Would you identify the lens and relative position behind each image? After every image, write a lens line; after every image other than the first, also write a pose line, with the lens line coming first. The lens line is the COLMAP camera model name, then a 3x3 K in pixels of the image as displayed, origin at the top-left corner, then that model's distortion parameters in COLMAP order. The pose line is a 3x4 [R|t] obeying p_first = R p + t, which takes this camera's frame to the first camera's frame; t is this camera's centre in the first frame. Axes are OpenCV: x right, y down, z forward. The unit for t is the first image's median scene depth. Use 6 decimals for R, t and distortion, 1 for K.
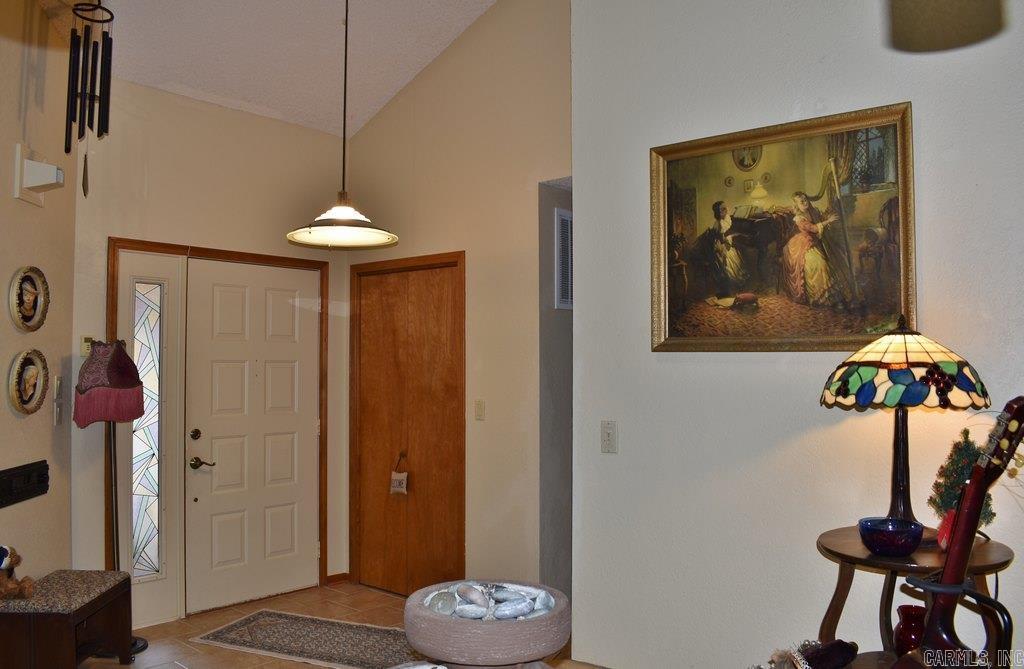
lens RADIAL K [[860.1, 0, 512.0], [0, 860.1, 334.5], [0, 0, 1]] dist [-0.089746, 0.007553]
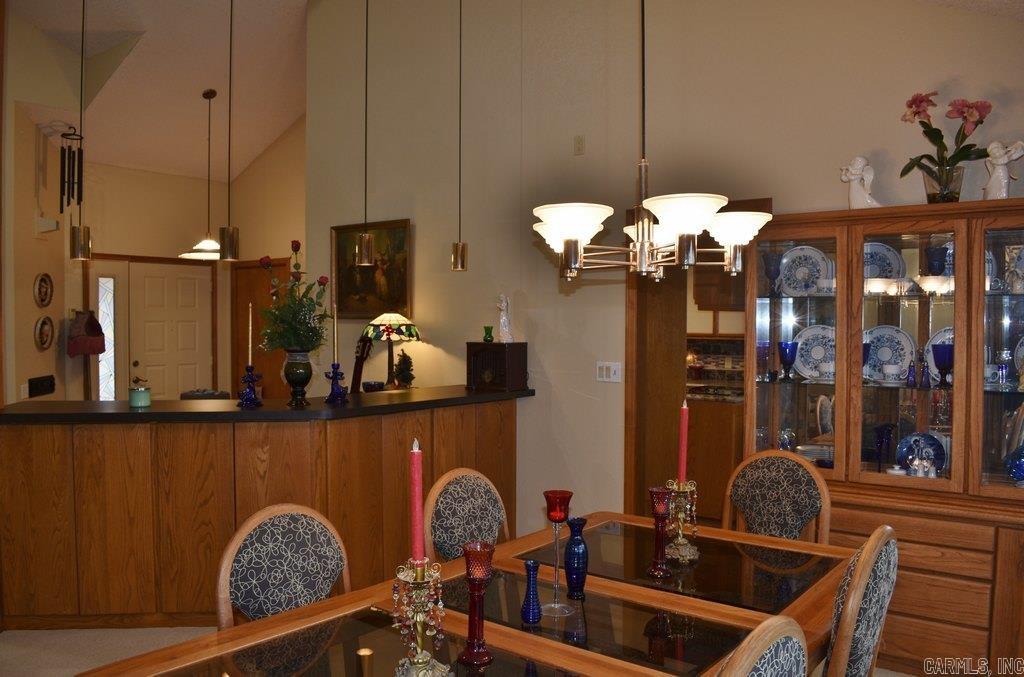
lens RADIAL K [[825.2, 0, 512.0], [0, 825.2, 338.5], [0, 0, 1]] dist [-0.092570, -0.009950]
pose [[0.998520, -0.000063, 0.054394, 0.386196], [-0.003067, 0.998343, 0.057463, -0.039205], [-0.054308, -0.057544, 0.996865, -0.867614]]
